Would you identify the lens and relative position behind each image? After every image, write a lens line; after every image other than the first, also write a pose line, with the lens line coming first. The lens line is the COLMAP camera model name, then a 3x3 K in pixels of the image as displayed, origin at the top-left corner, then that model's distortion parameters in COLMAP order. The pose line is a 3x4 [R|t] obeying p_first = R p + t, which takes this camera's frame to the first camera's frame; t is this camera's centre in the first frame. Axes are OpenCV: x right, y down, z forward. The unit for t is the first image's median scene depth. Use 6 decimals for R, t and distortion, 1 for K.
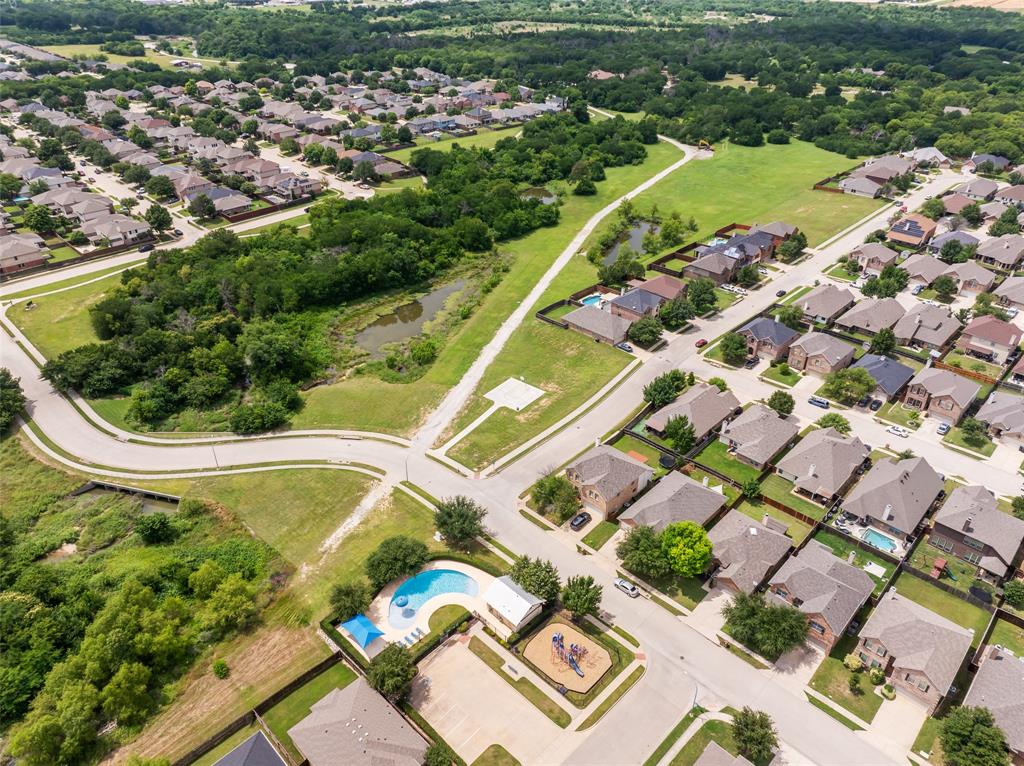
lens RADIAL K [[707.4, 0, 511.2], [0, 707.4, 384.2], [0, 0, 1]] dist [0.017686, 0.001184]
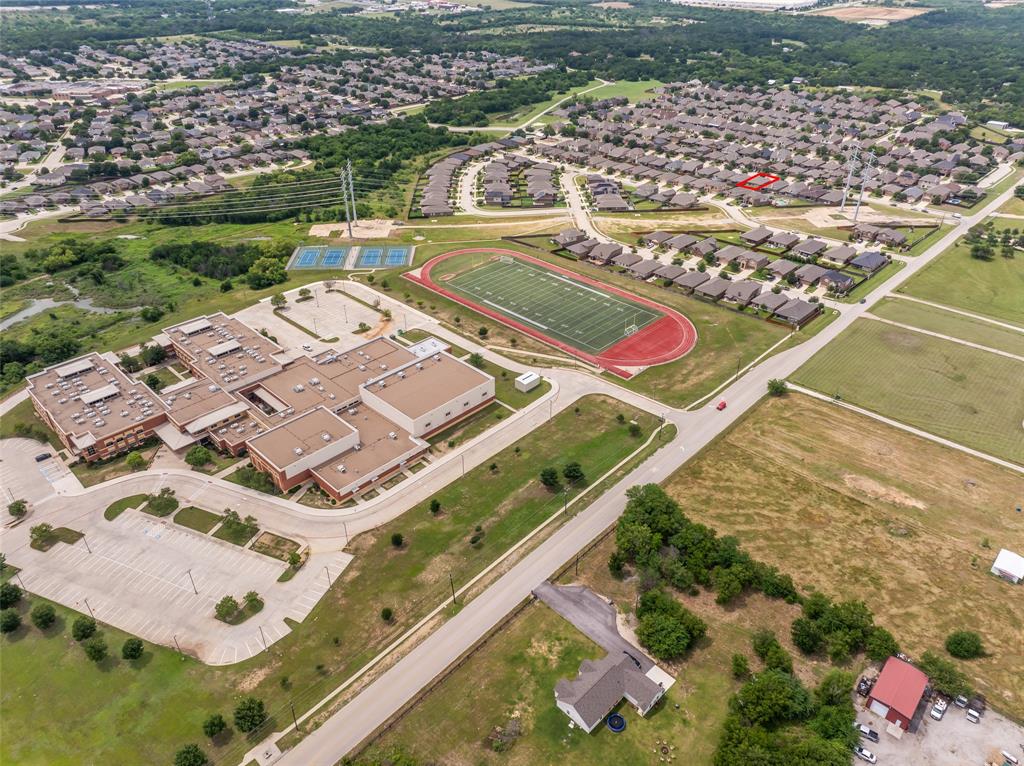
lens RADIAL K [[707.4, 0, 512.7], [0, 707.4, 383.2], [0, 0, 1]] dist [0.017686, 0.001184]
pose [[0.999996, 0.001135, -0.002439, -0.048107], [-0.001123, 0.999986, 0.005116, 0.523221], [0.002445, -0.005114, 0.999984, -1.094282]]
